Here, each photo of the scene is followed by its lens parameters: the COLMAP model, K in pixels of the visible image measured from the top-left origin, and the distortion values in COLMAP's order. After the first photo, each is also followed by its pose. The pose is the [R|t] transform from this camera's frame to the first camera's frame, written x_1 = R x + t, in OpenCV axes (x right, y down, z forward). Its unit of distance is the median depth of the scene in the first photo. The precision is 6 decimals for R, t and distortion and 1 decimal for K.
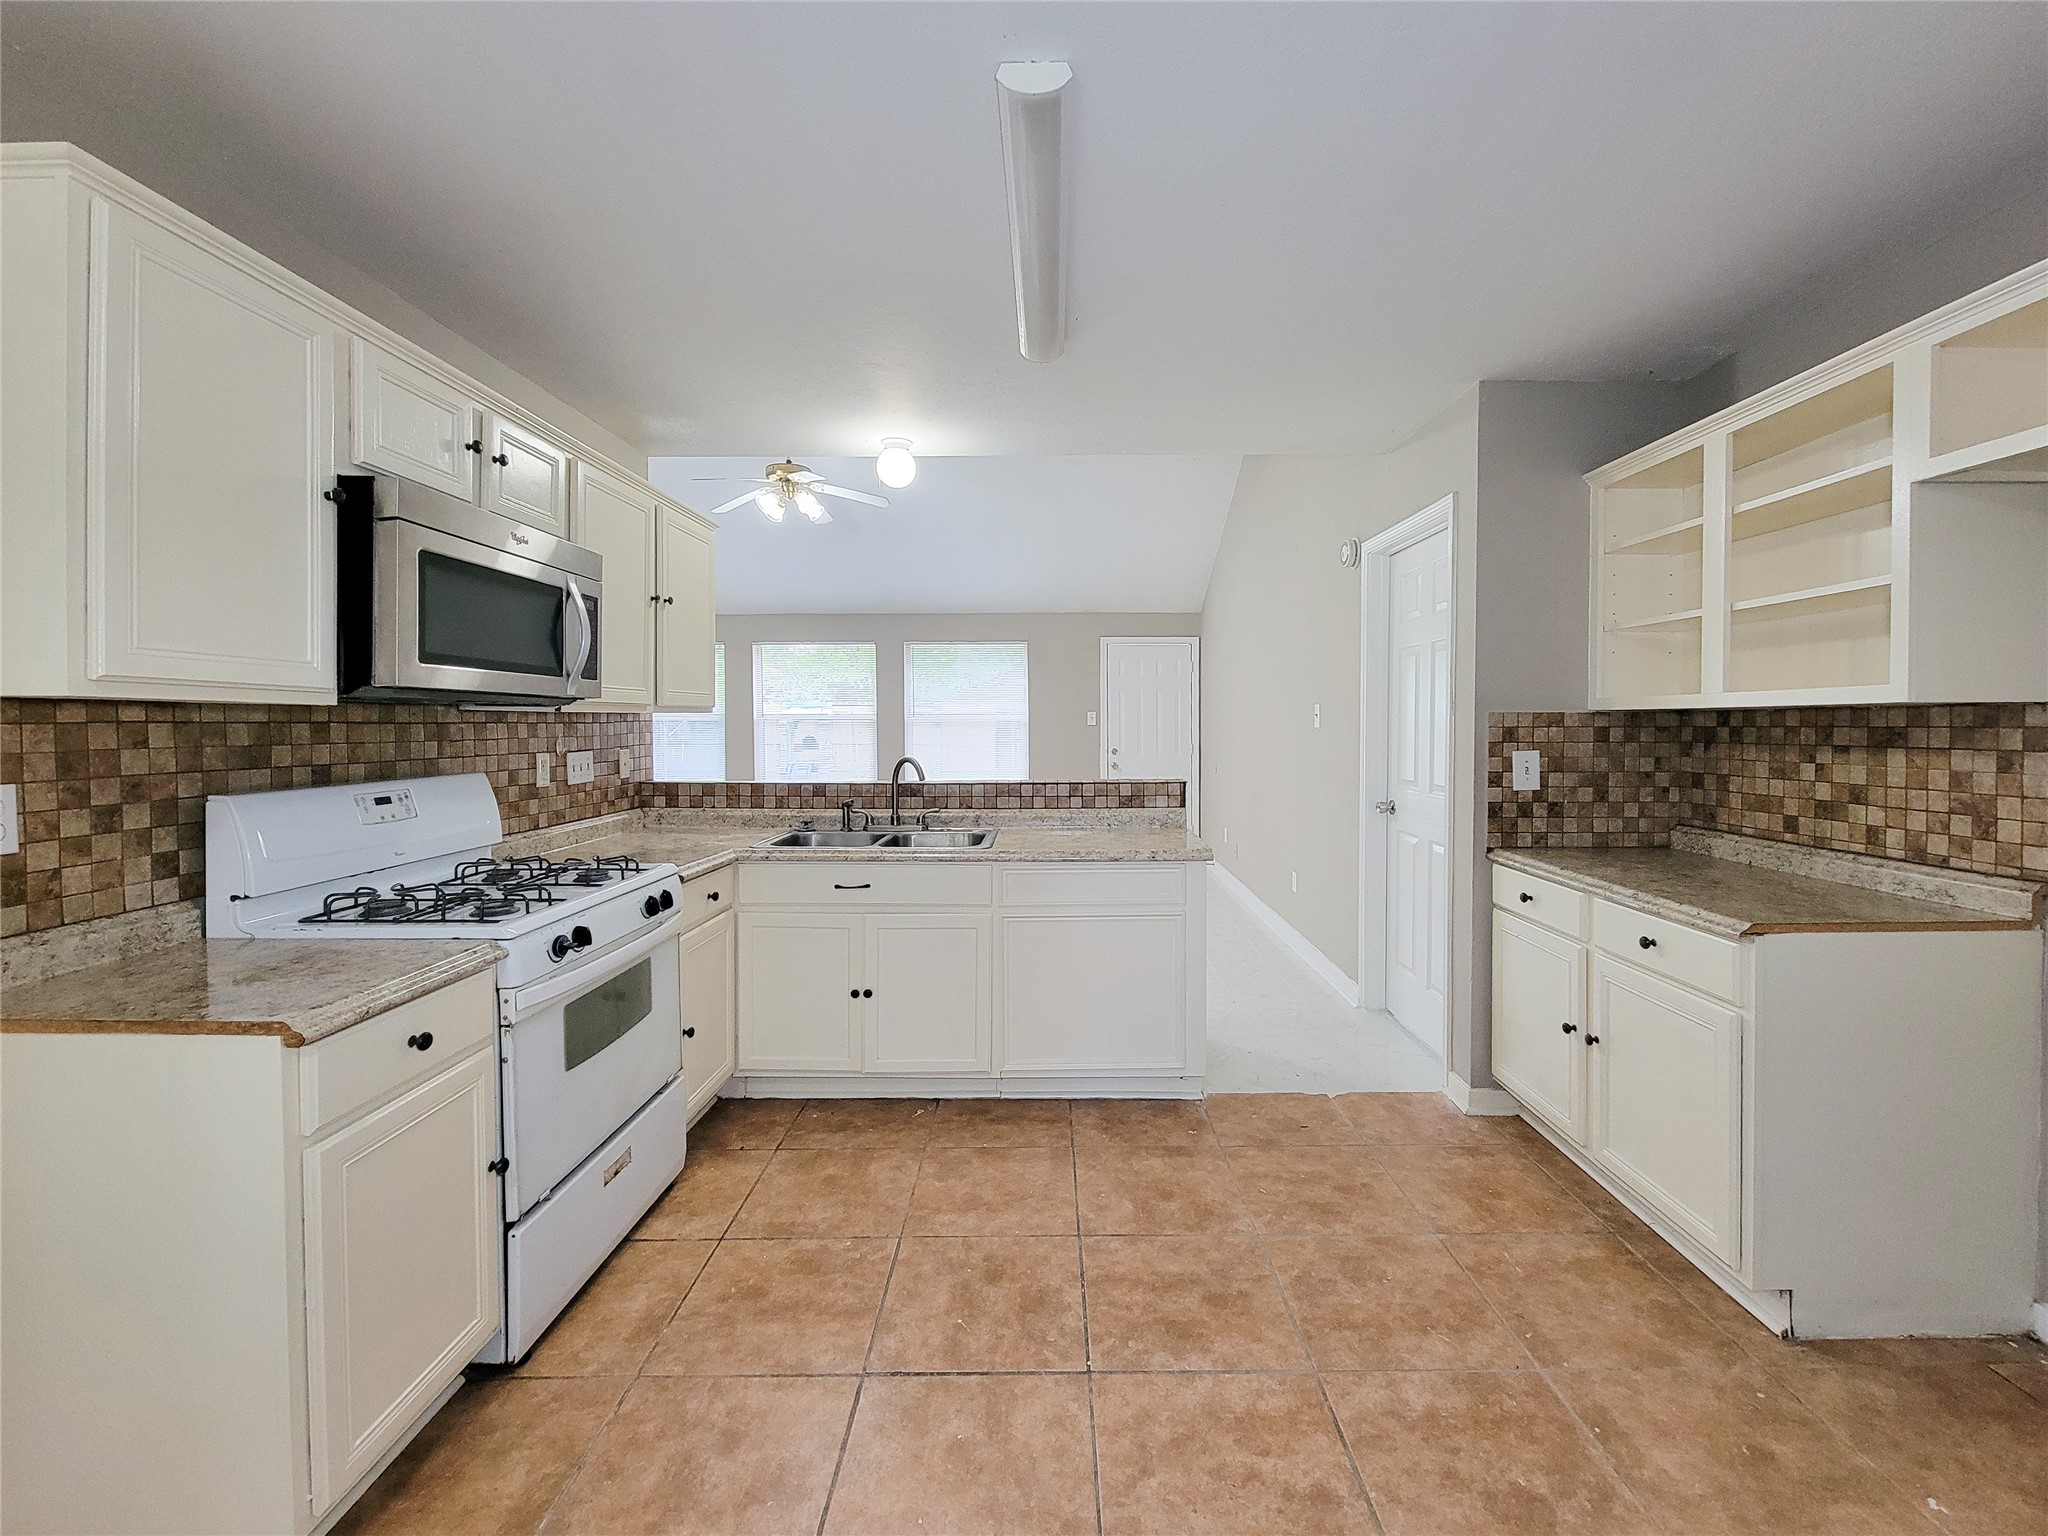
lens RADIAL K [[871.5, 0, 1077.1], [0, 871.5, 745.3], [0, 0, 1]] dist [0.008813, -0.005167]
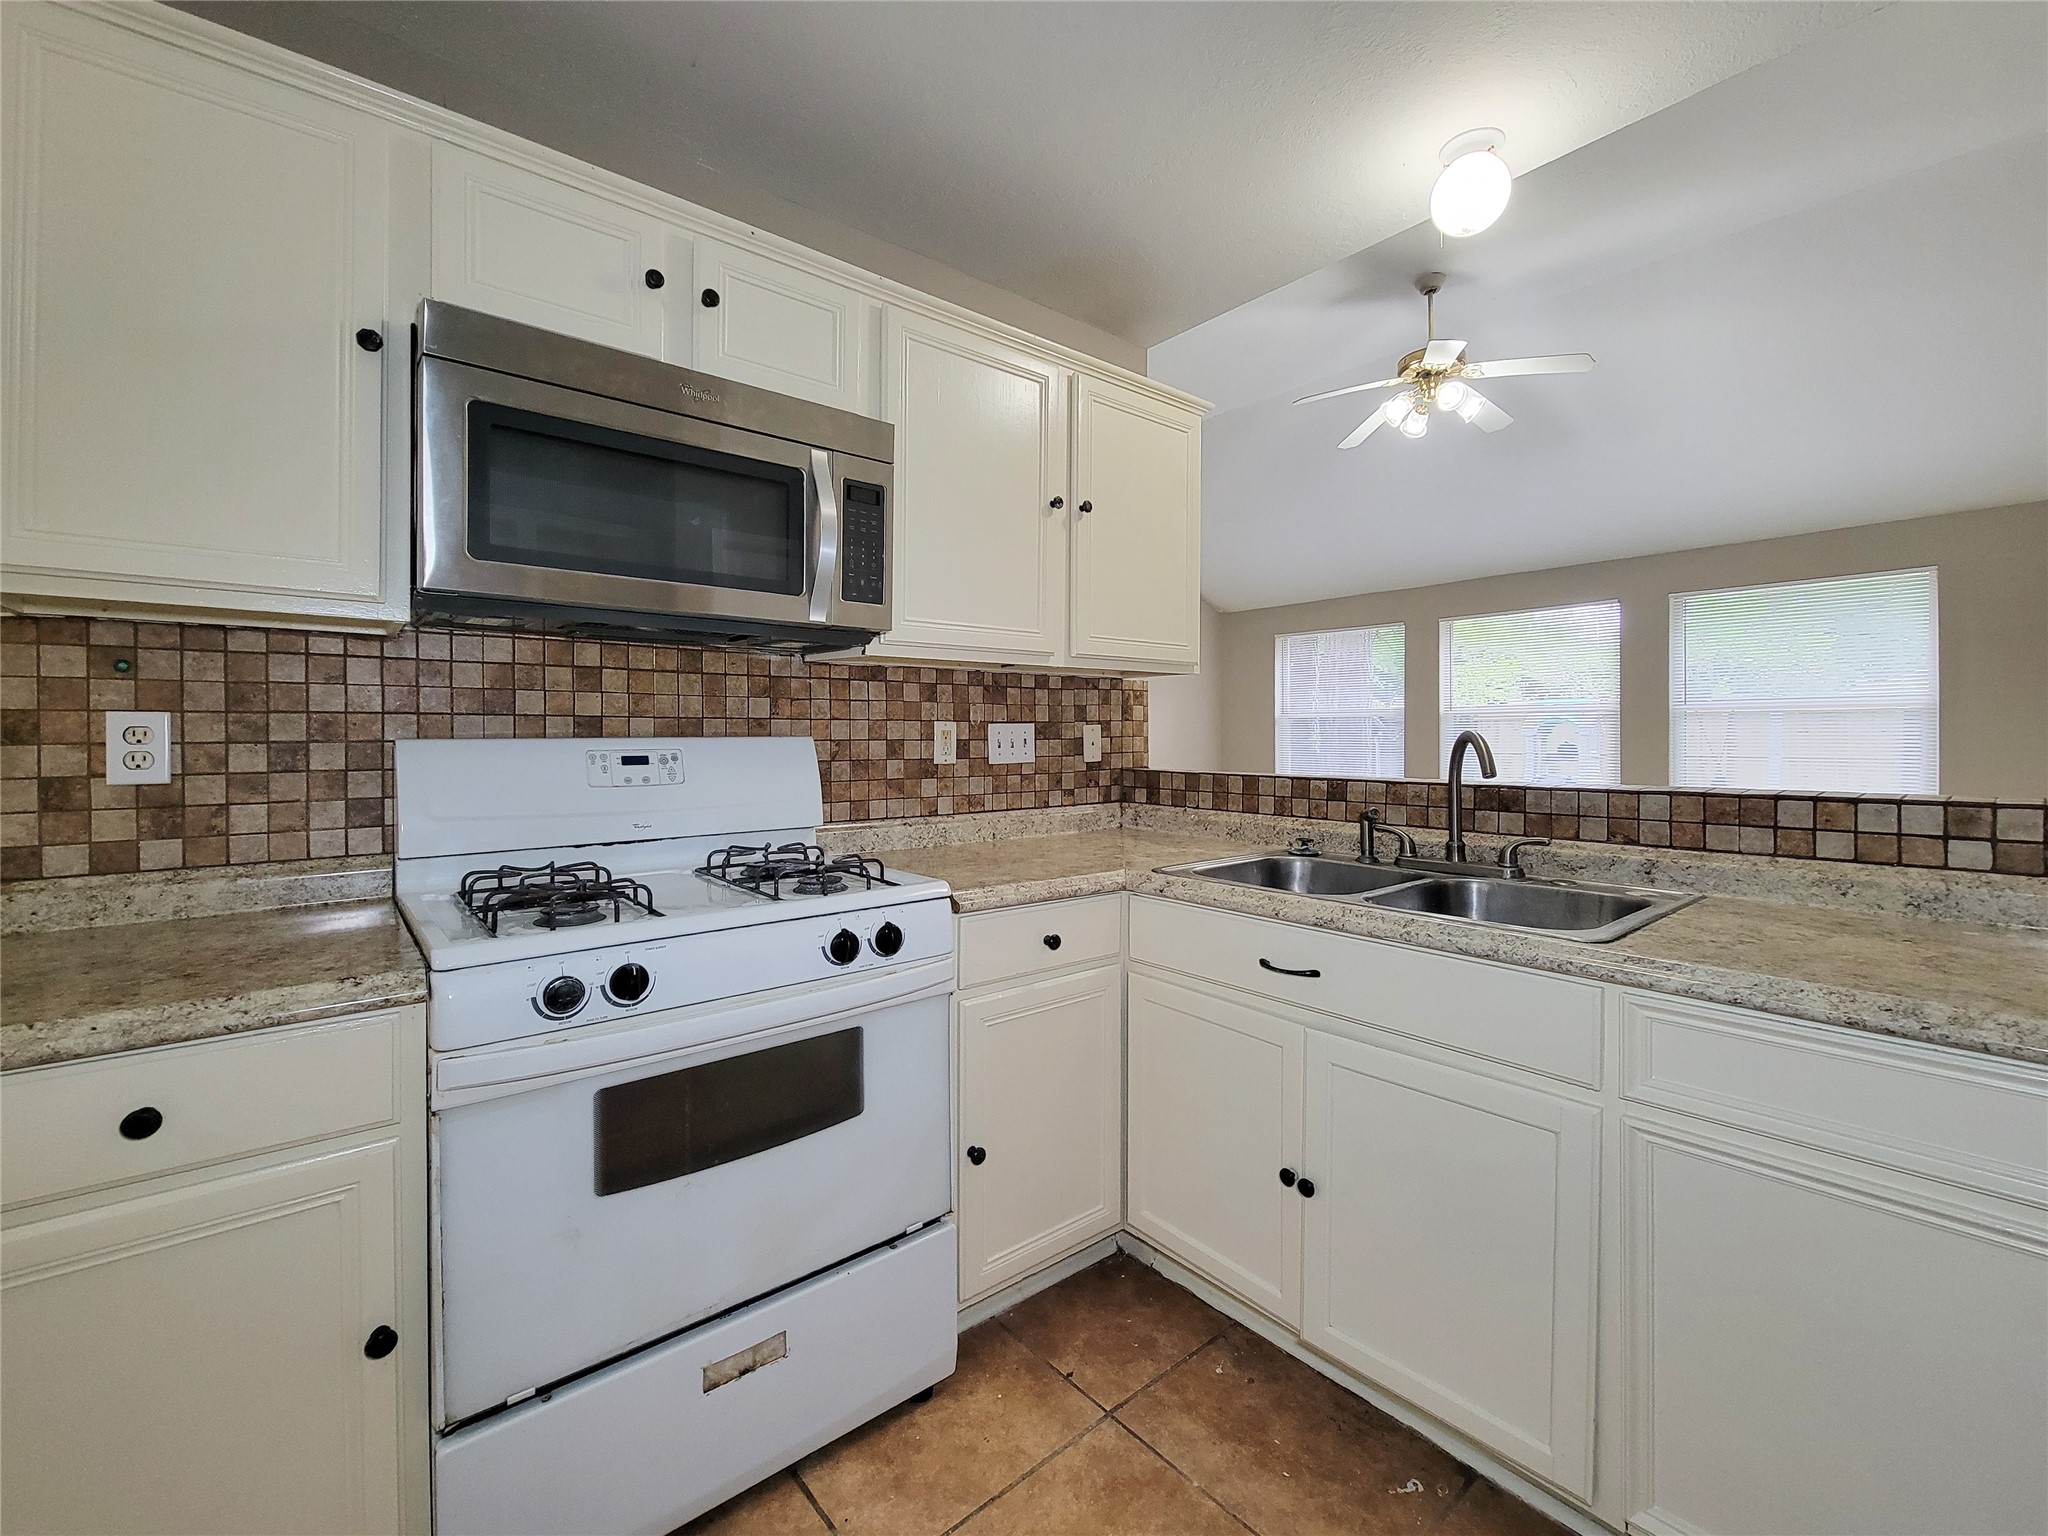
lens RADIAL K [[860.3, 0, 1011.0], [0, 860.3, 747.6], [0, 0, 1]] dist [0.001163, -0.000633]
pose [[0.612867, 0.006640, -0.790158, 0.056305], [-0.016949, 0.999845, -0.004743, 0.041449], [0.790004, 0.016300, 0.612885, 0.659292]]
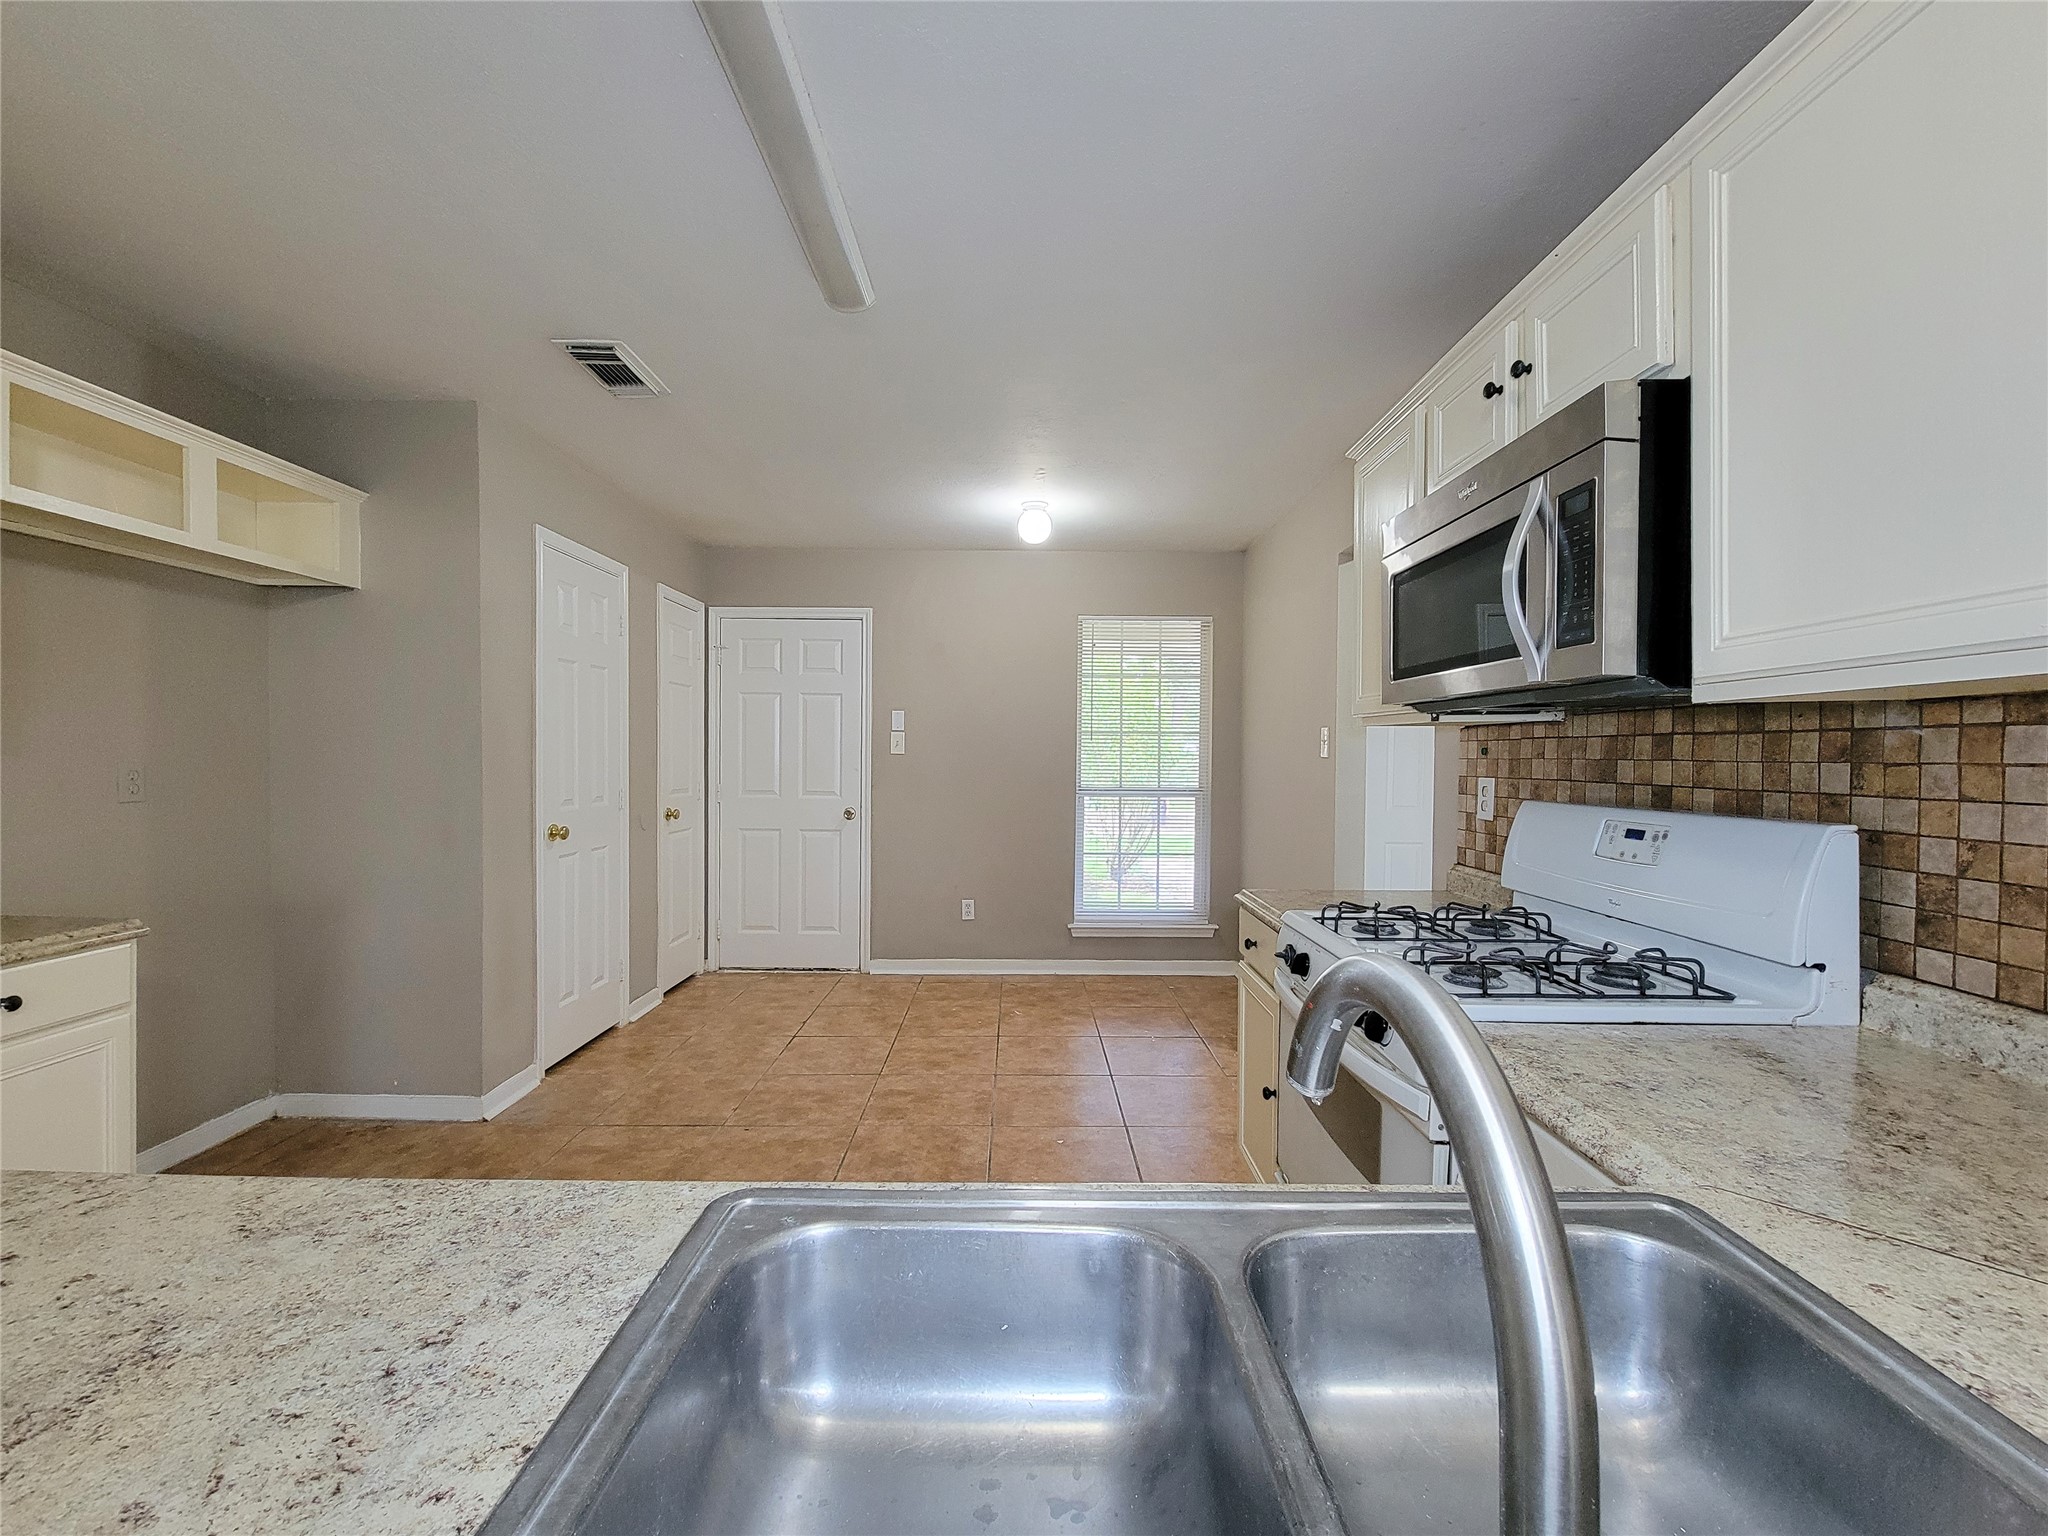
lens RADIAL K [[871.5, 0, 1077.1], [0, 871.5, 745.3], [0, 0, 1]] dist [0.008813, -0.005167]
pose [[-0.999422, -0.012098, -0.031784, -0.229784], [-0.012582, 0.999807, 0.015059, -0.017261], [0.031596, 0.015450, -0.999381, 1.477873]]
